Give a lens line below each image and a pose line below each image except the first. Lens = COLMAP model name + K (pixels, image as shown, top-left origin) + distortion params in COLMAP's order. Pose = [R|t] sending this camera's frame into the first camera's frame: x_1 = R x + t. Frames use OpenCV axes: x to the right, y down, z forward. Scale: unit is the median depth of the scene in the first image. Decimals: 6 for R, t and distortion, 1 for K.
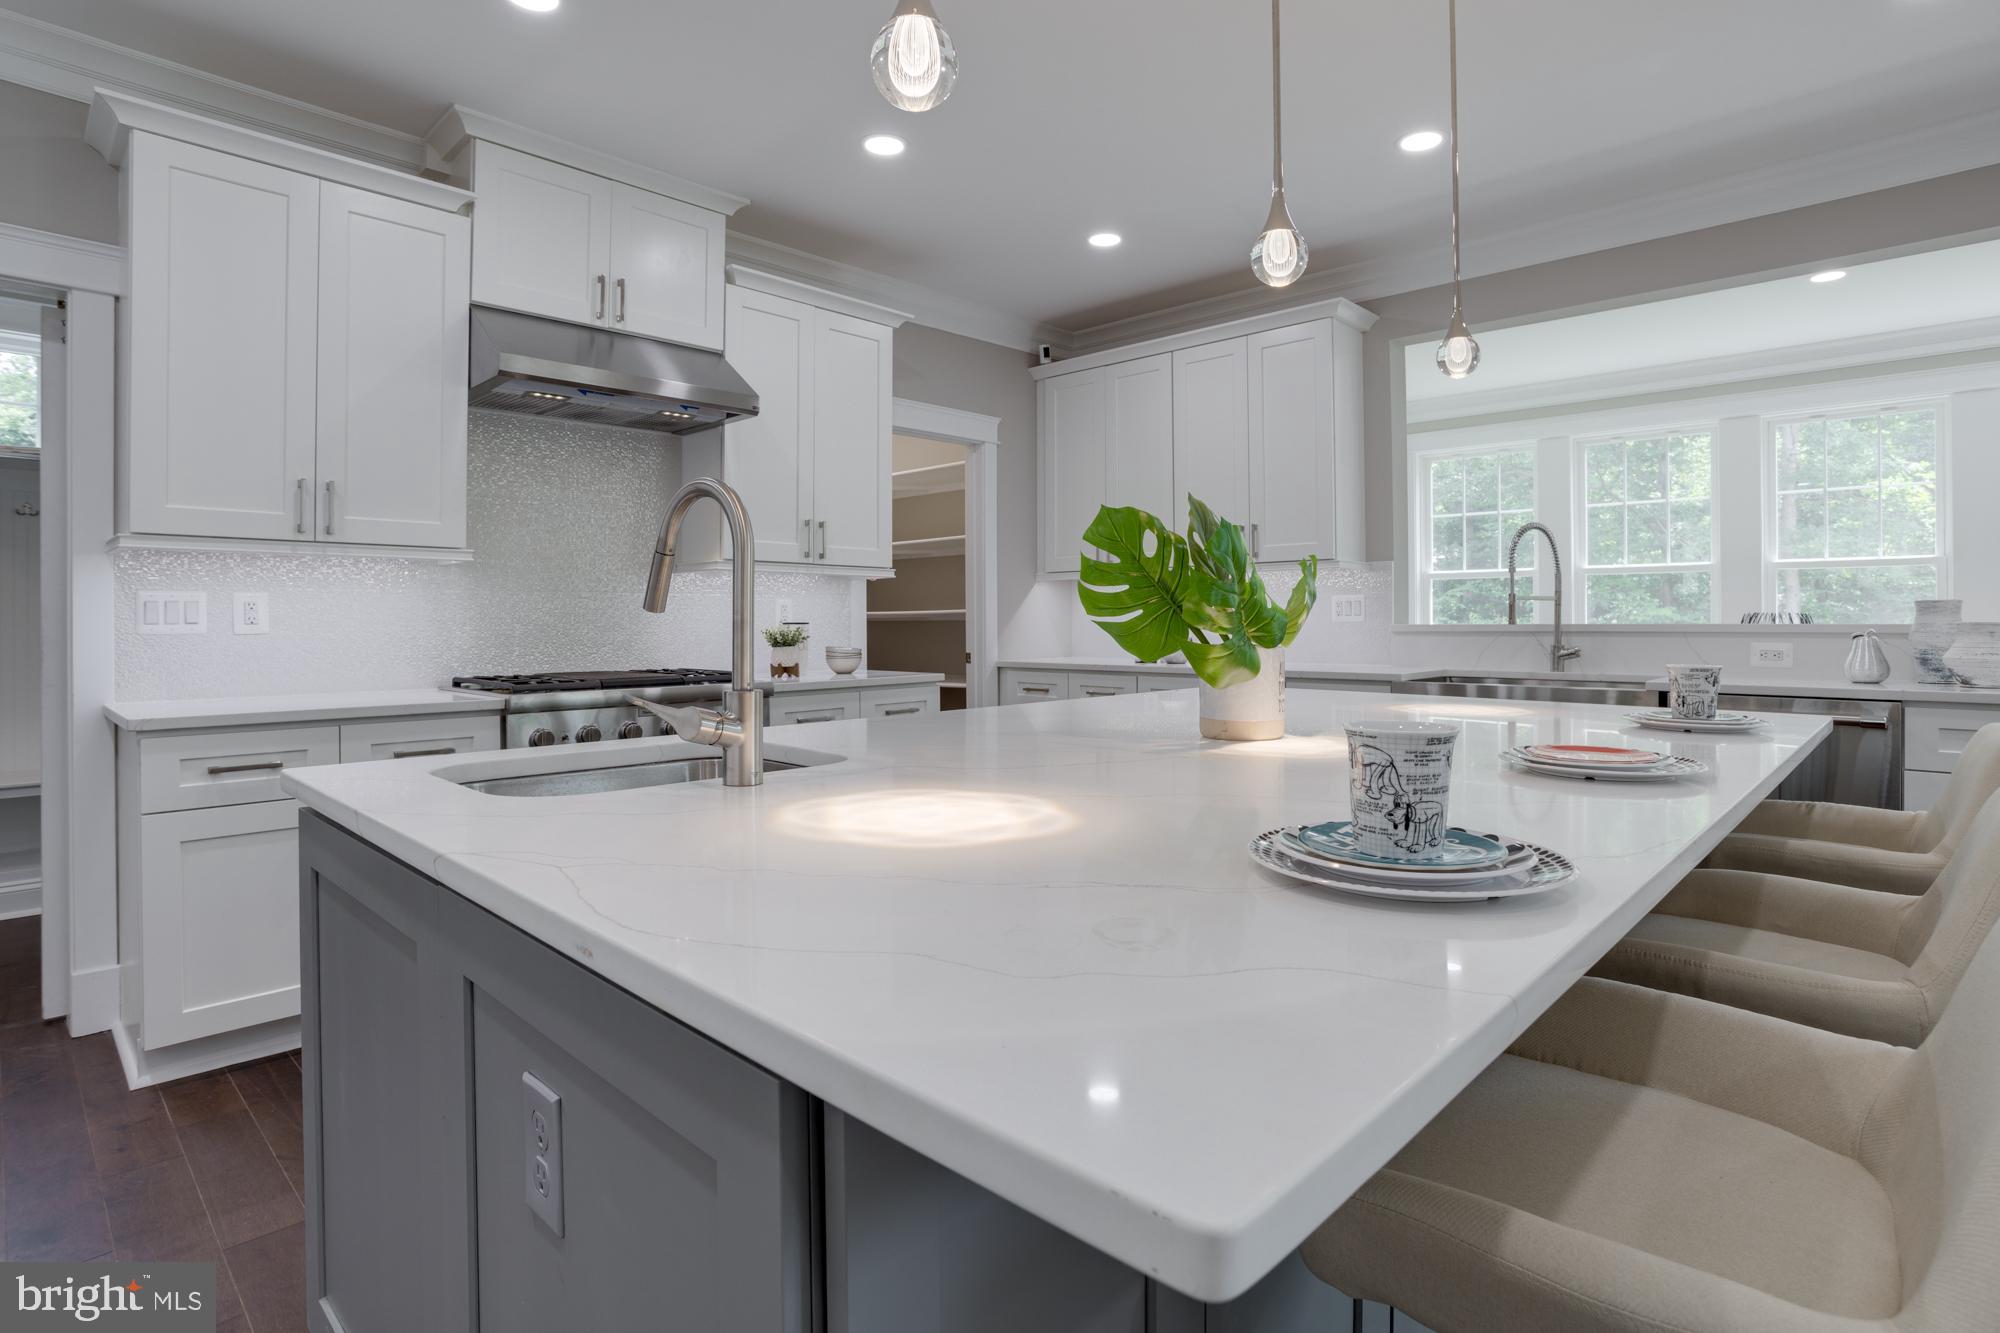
lens RADIAL K [[1026.4, 0, 1006.3], [0, 1026.4, 625.3], [0, 0, 1]] dist [-0.062126, 0.032758]
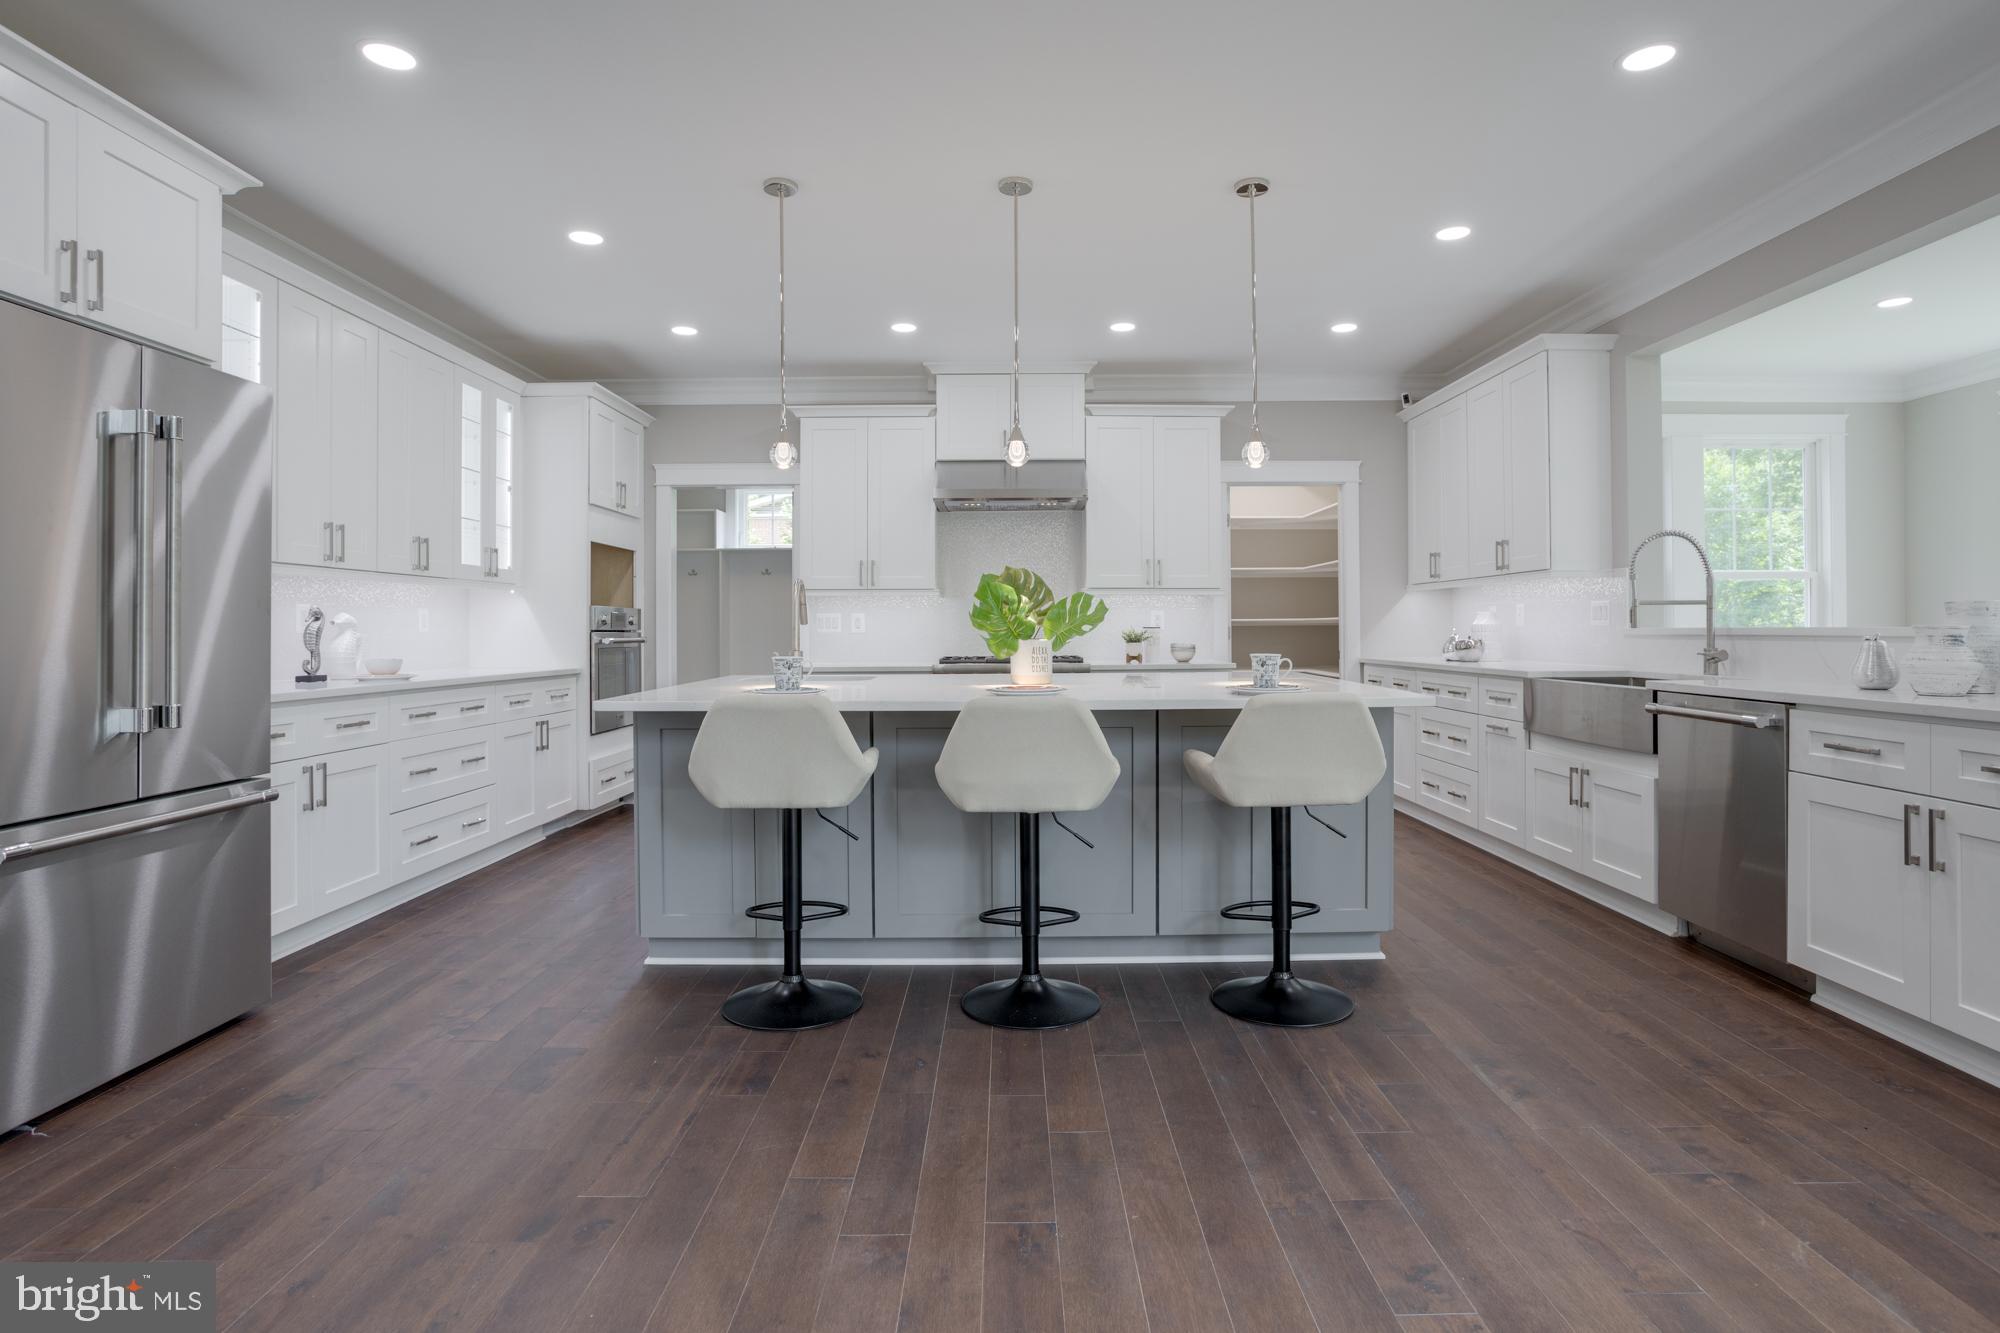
lens RADIAL K [[990.9, 0, 1014.3], [0, 990.9, 636.7], [0, 0, 1]] dist [-0.059155, 0.028873]
pose [[0.702244, 0.005512, -0.711915, 0.806952], [0.000574, 0.999965, 0.008309, -0.000611], [0.711936, -0.006243, 0.702217, -0.195537]]
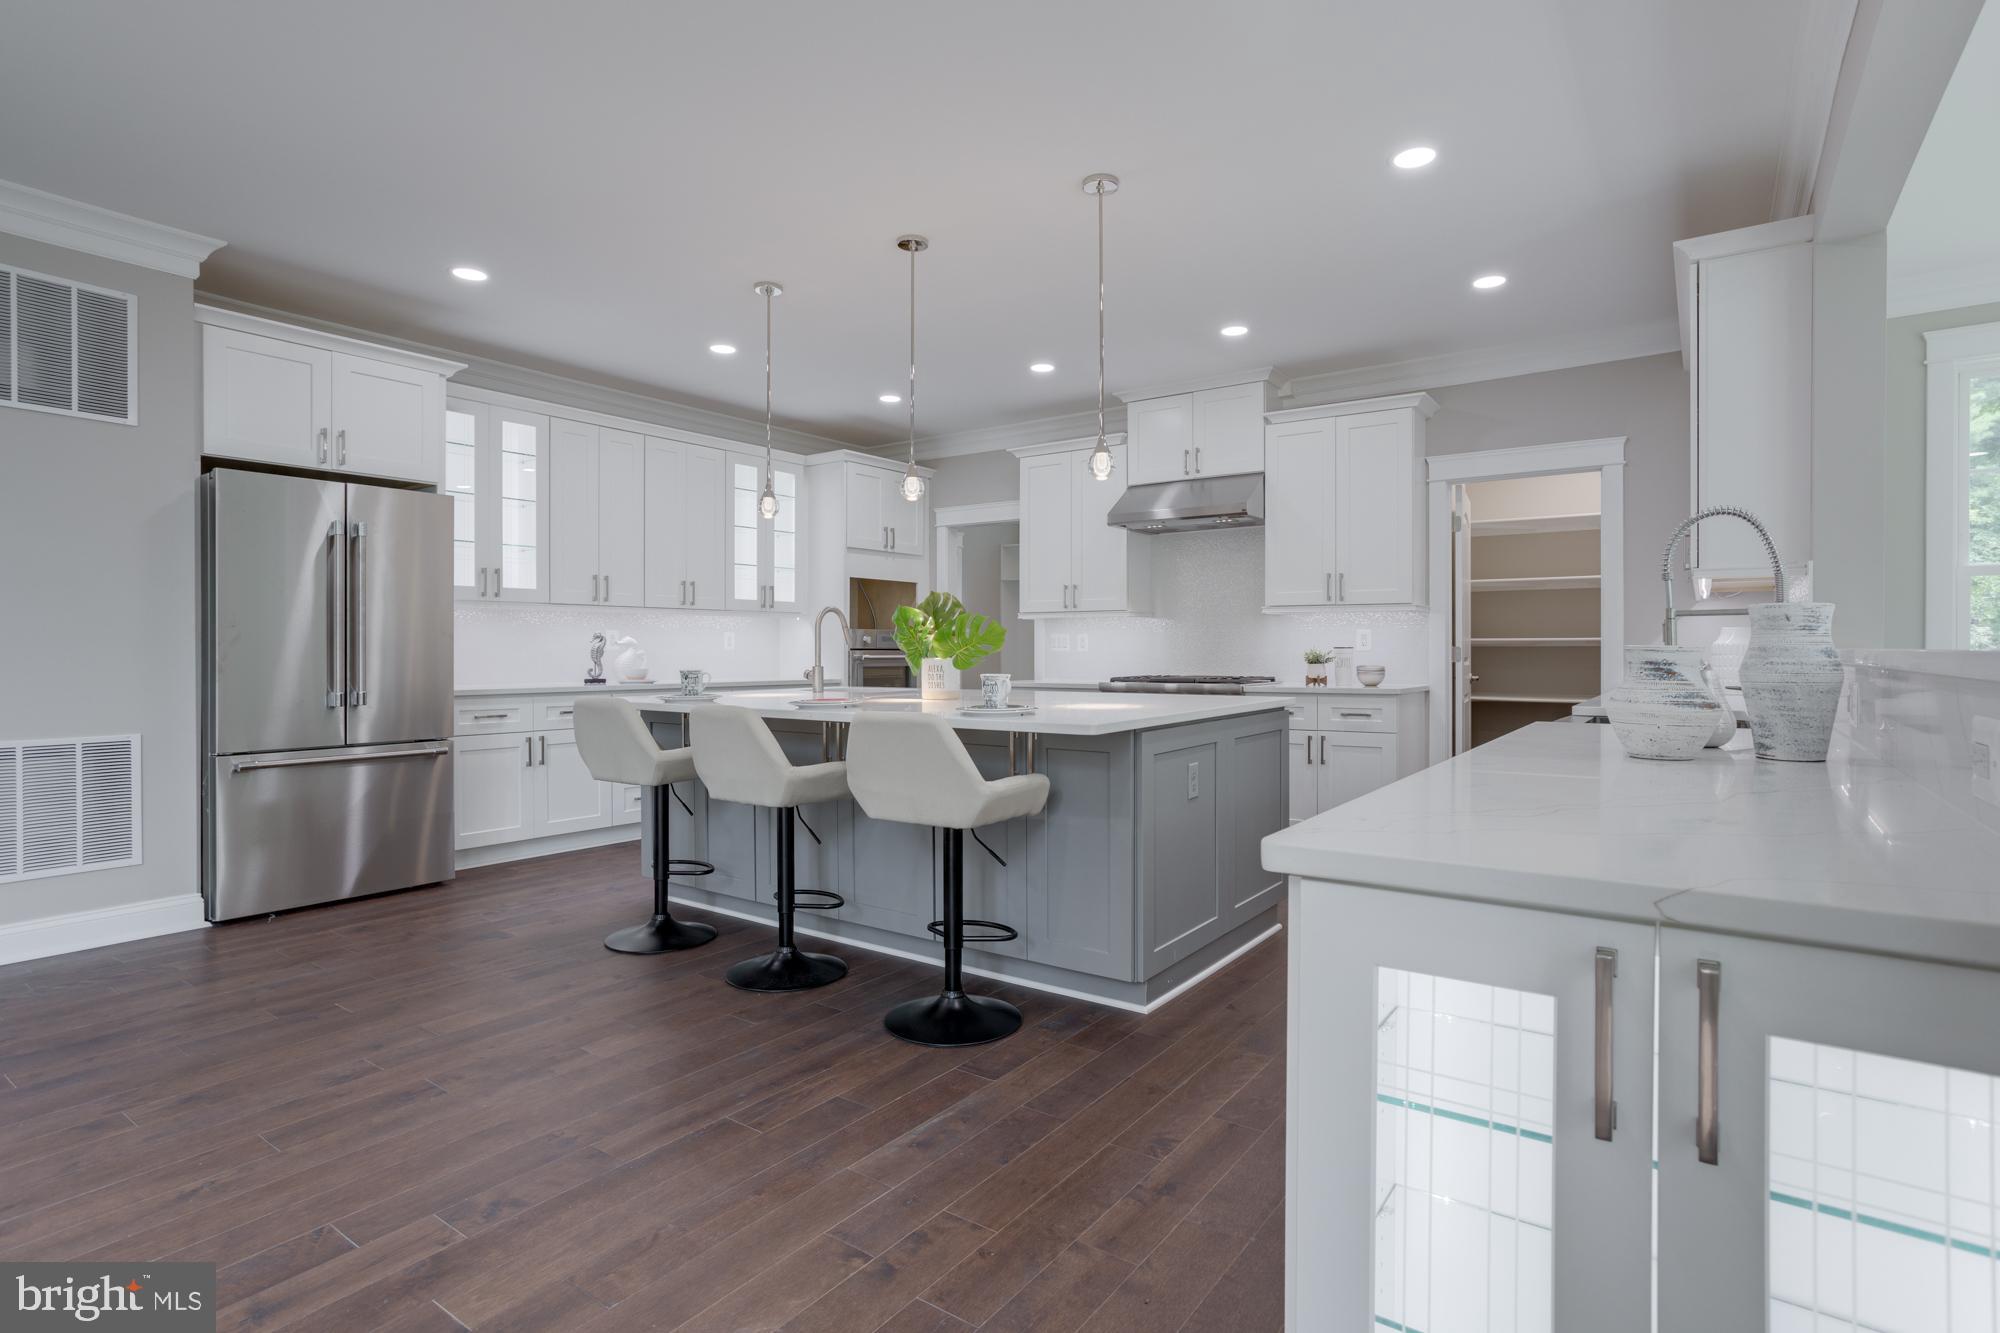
lens RADIAL K [[971.2, 0, 1052.4], [0, 971.2, 662.3], [0, 0, 1]] dist [-0.047349, 0.025506]
pose [[0.182433, 0.014380, -0.983113, 1.171648], [-0.001619, 0.999896, 0.014325, -0.000030], [0.983217, -0.001021, 0.182437, 0.441776]]
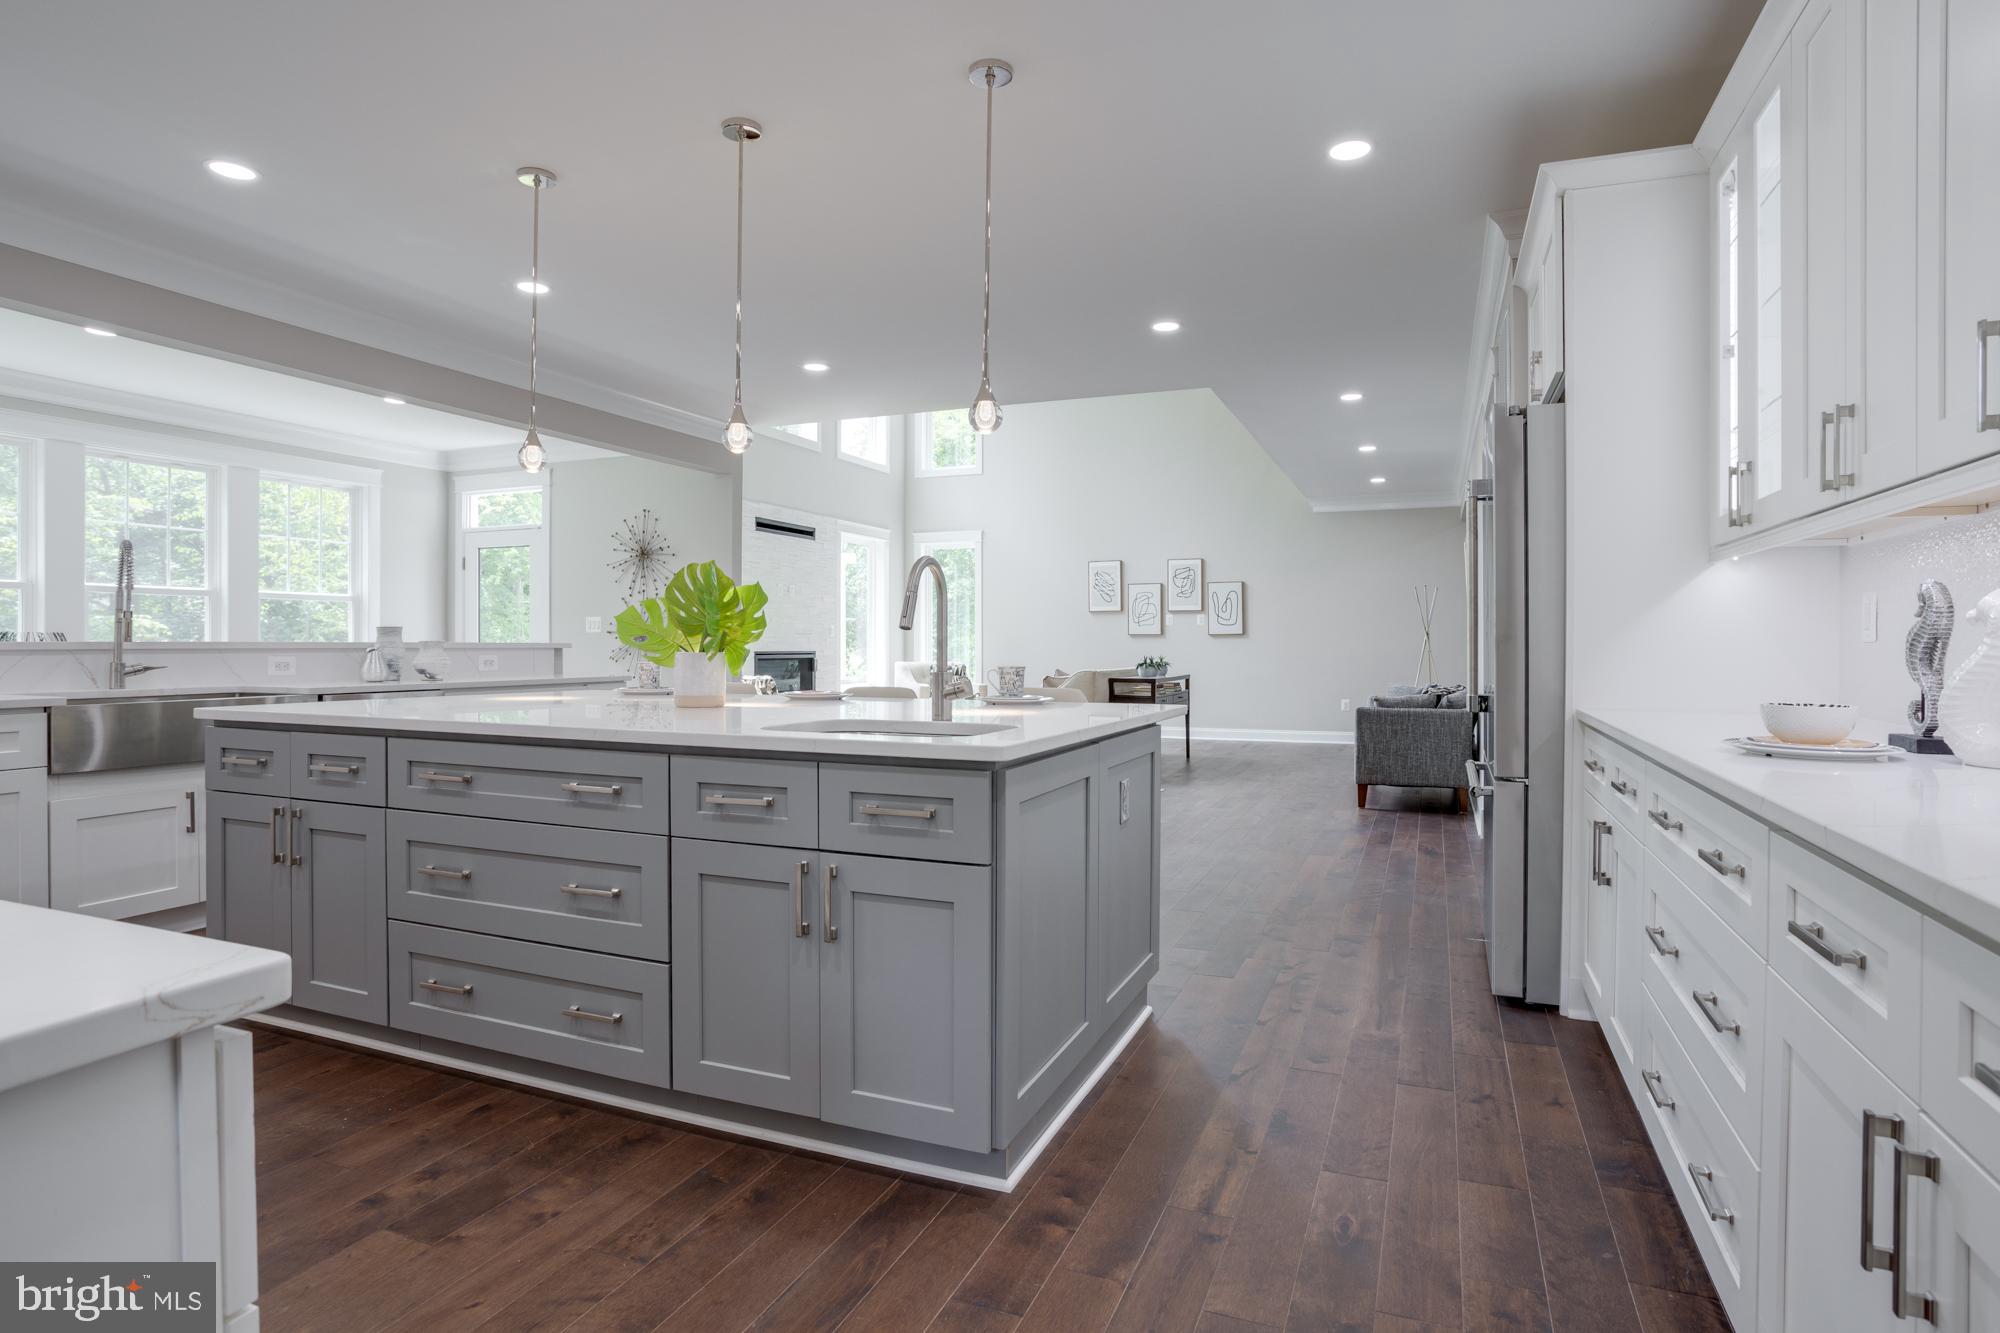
lens RADIAL K [[1061.9, 0, 1003.0], [0, 1061.9, 632.3], [0, 0, 1]] dist [-0.005624, -0.001114]
pose [[-0.365025, 0.011136, 0.930931, -0.834405], [0.003587, 0.999938, -0.010555, 0.003947], [-0.930991, -0.000513, -0.365042, 0.621539]]
